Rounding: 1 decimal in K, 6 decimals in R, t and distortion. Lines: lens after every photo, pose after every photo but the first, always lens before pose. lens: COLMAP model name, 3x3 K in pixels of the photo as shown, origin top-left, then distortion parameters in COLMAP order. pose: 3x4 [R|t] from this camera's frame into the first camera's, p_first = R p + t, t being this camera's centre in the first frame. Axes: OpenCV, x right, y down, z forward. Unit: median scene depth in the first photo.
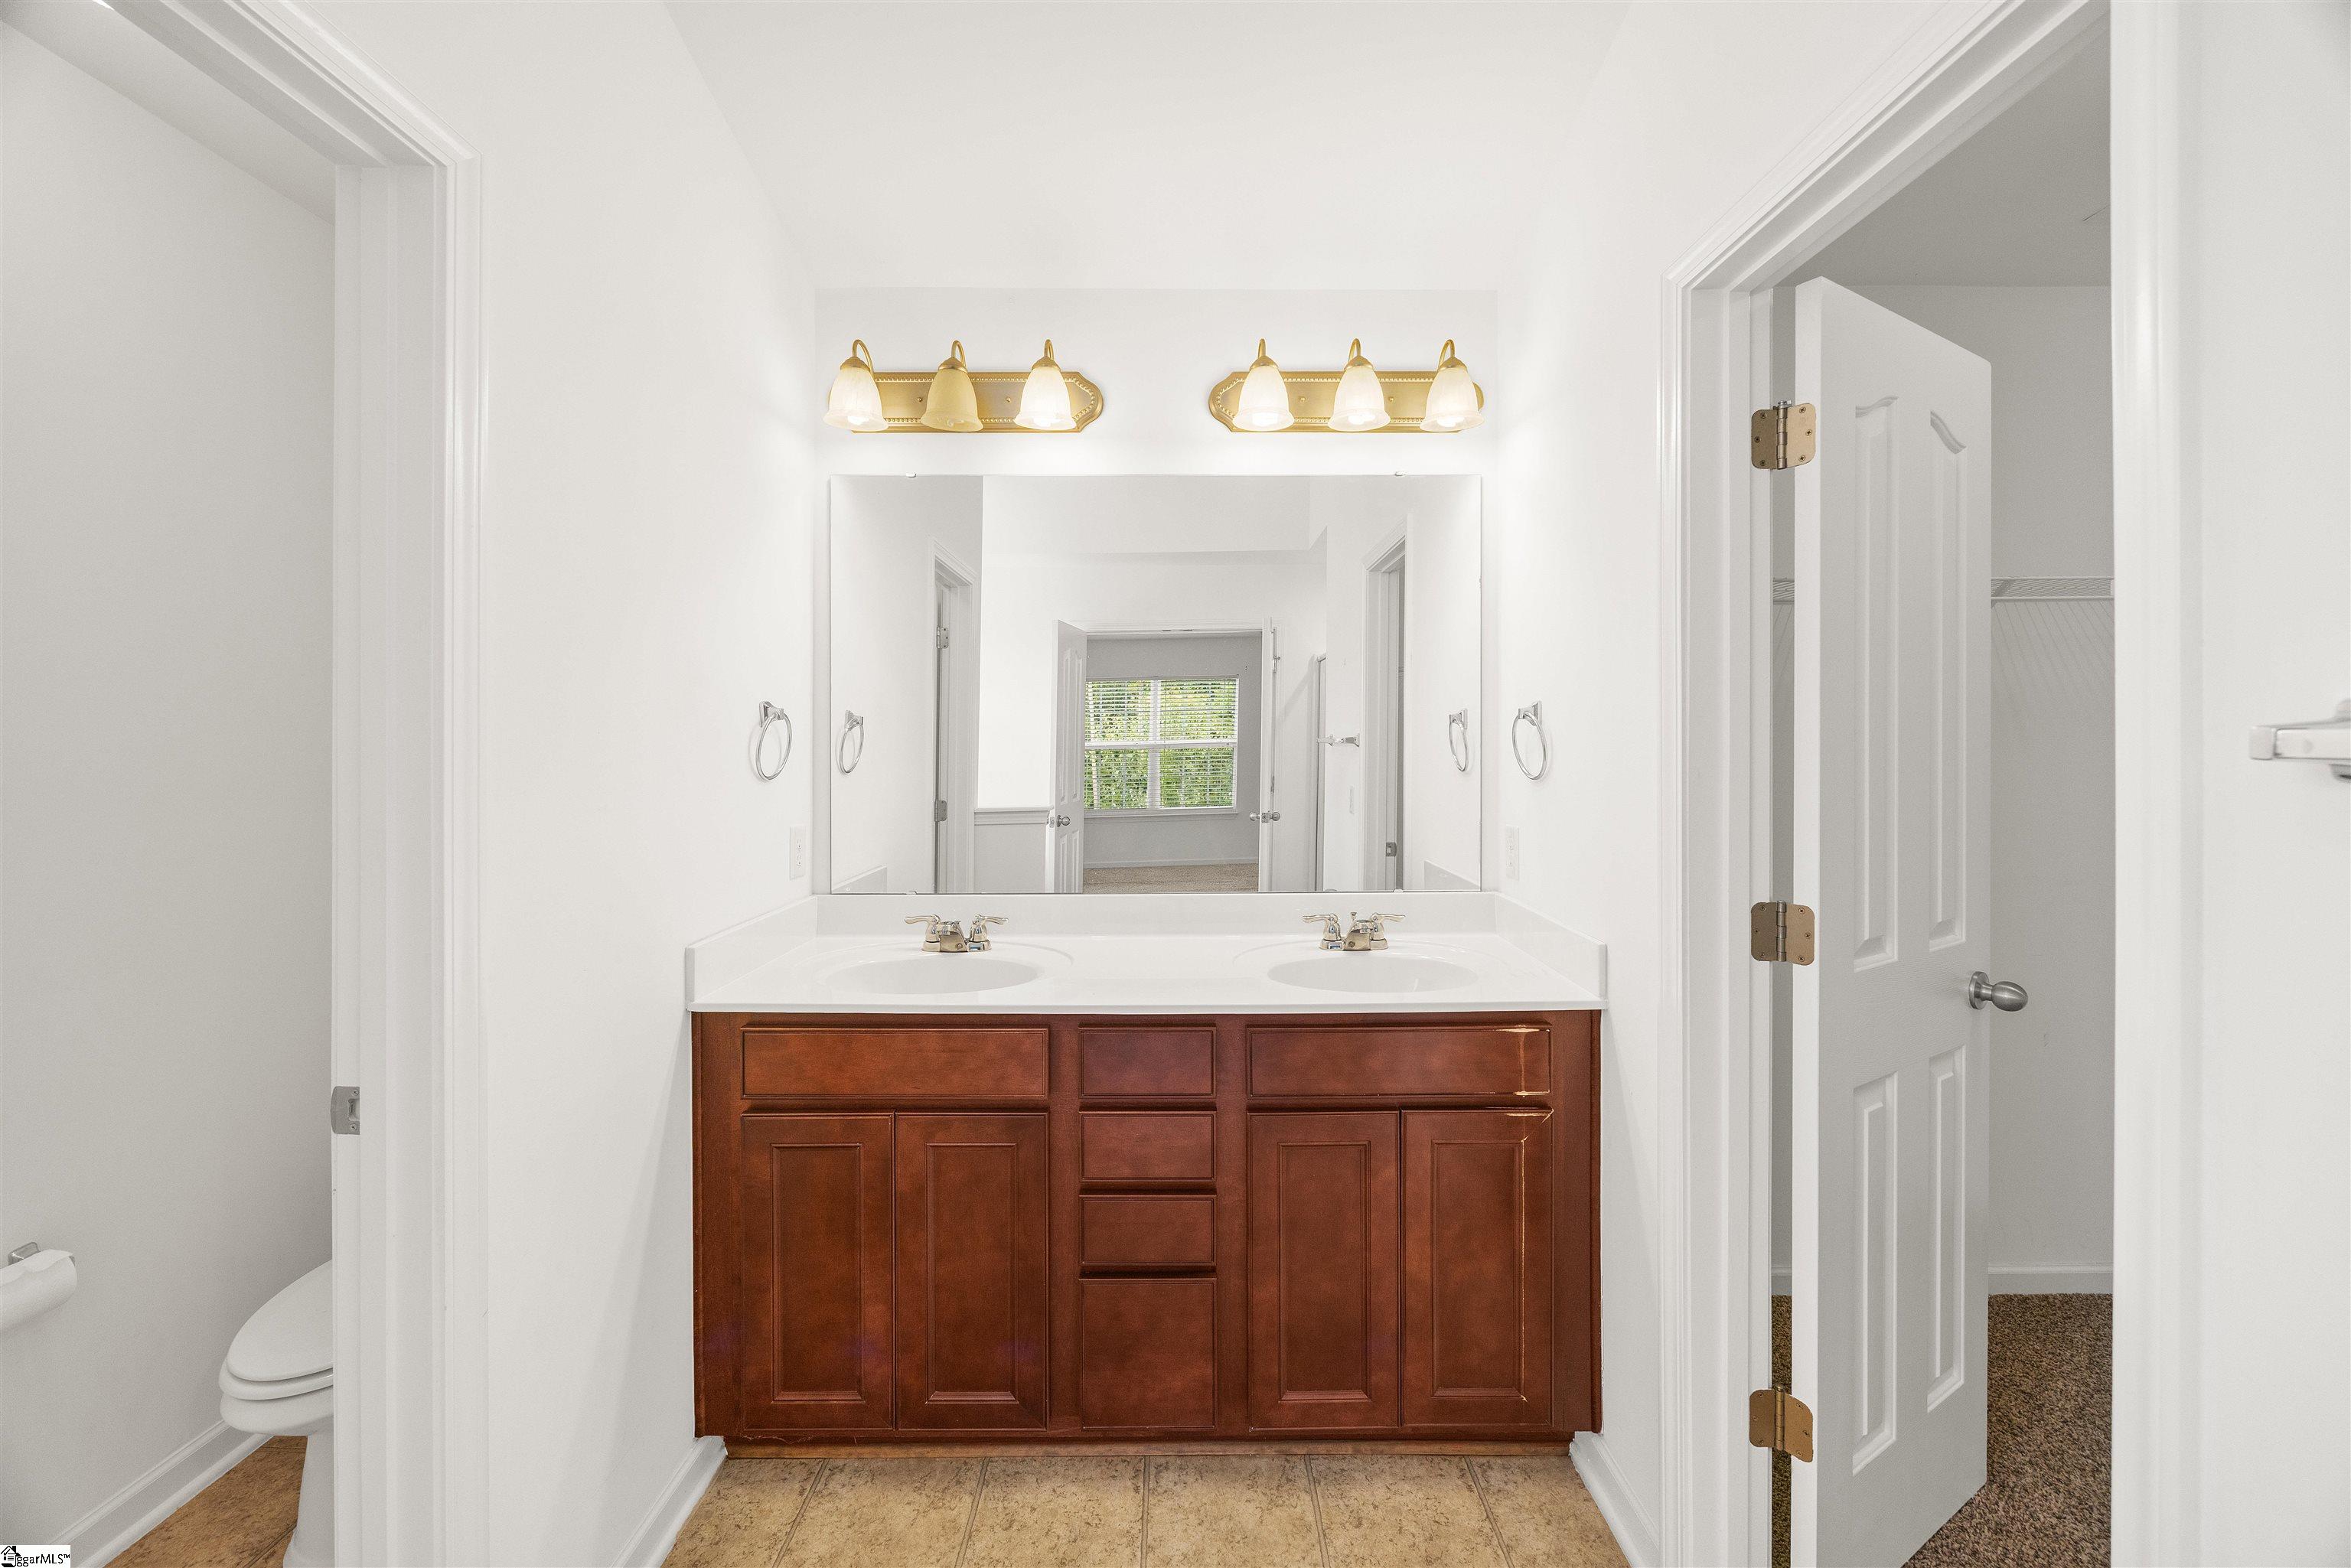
lens RADIAL K [[896.5, 0, 1174.6], [0, 896.5, 758.1], [0, 0, 1]] dist [-0.002142, -0.000052]
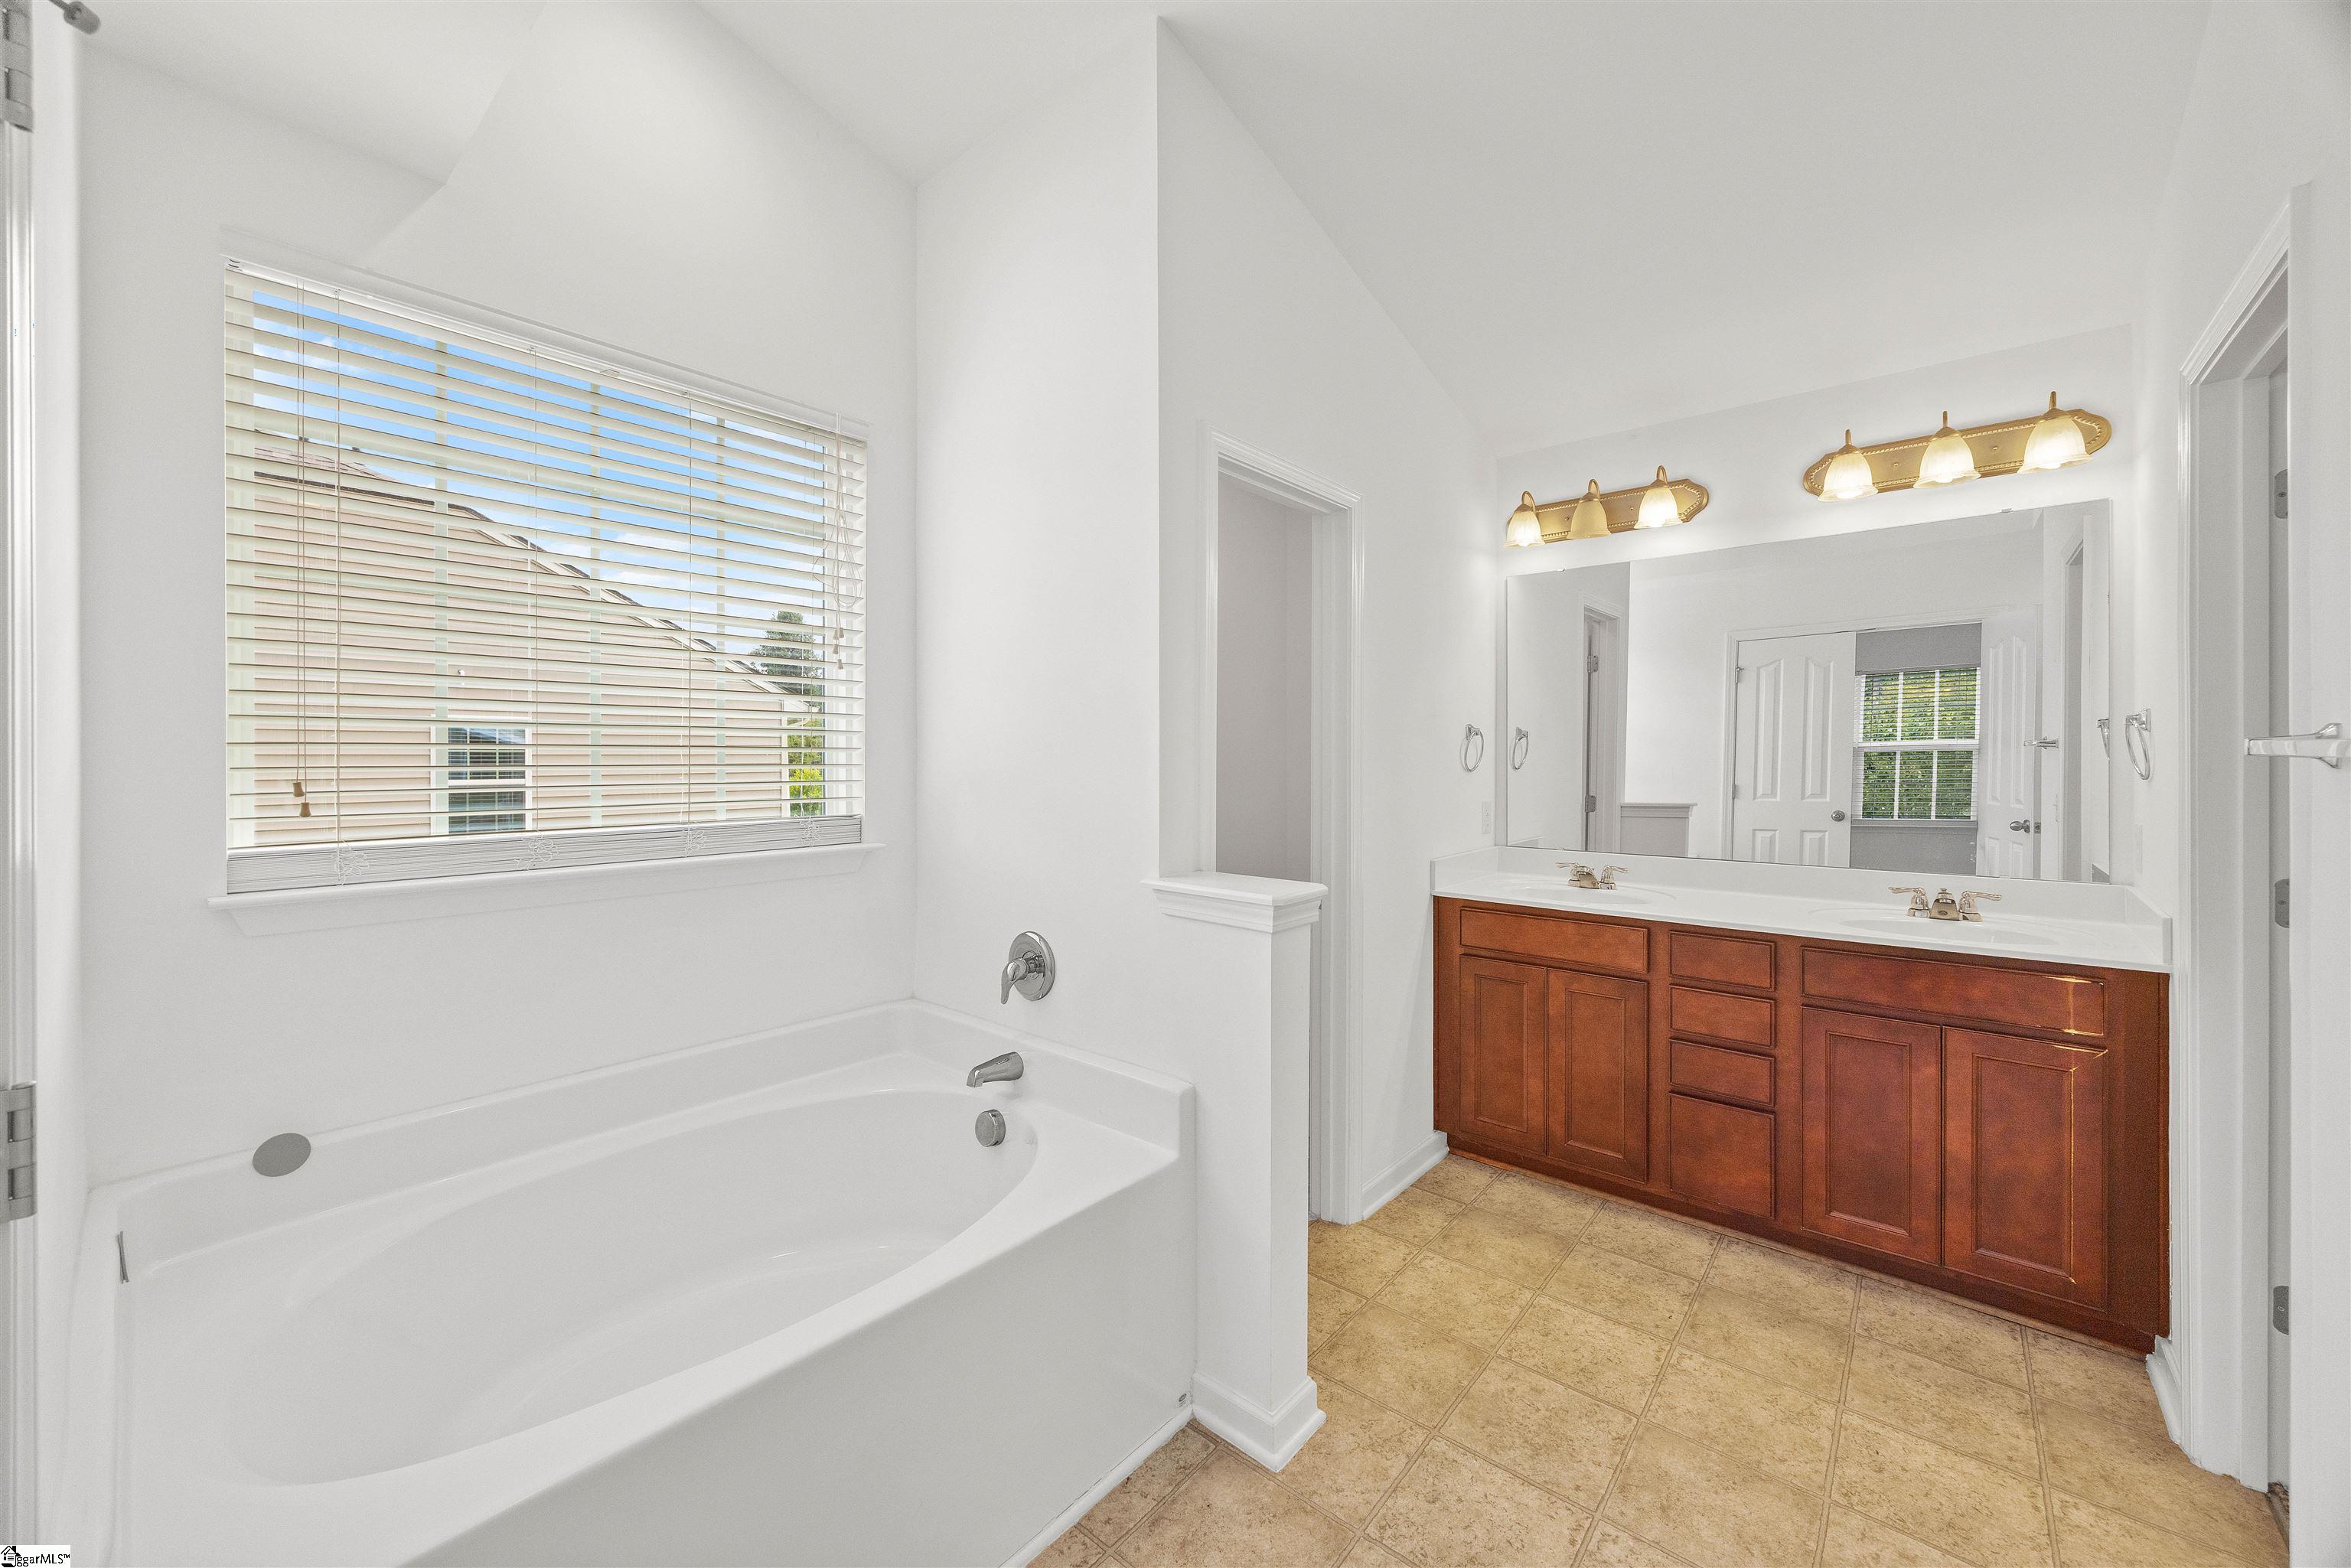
lens RADIAL K [[896.5, 0, 1174.6], [0, 896.5, 758.1], [0, 0, 1]] dist [-0.002142, -0.000052]
pose [[0.759679, 0.000858, -0.650298, 0.248953], [-0.003921, 0.999987, -0.003261, 0.007687], [0.650286, 0.005027, 0.759673, -0.731003]]
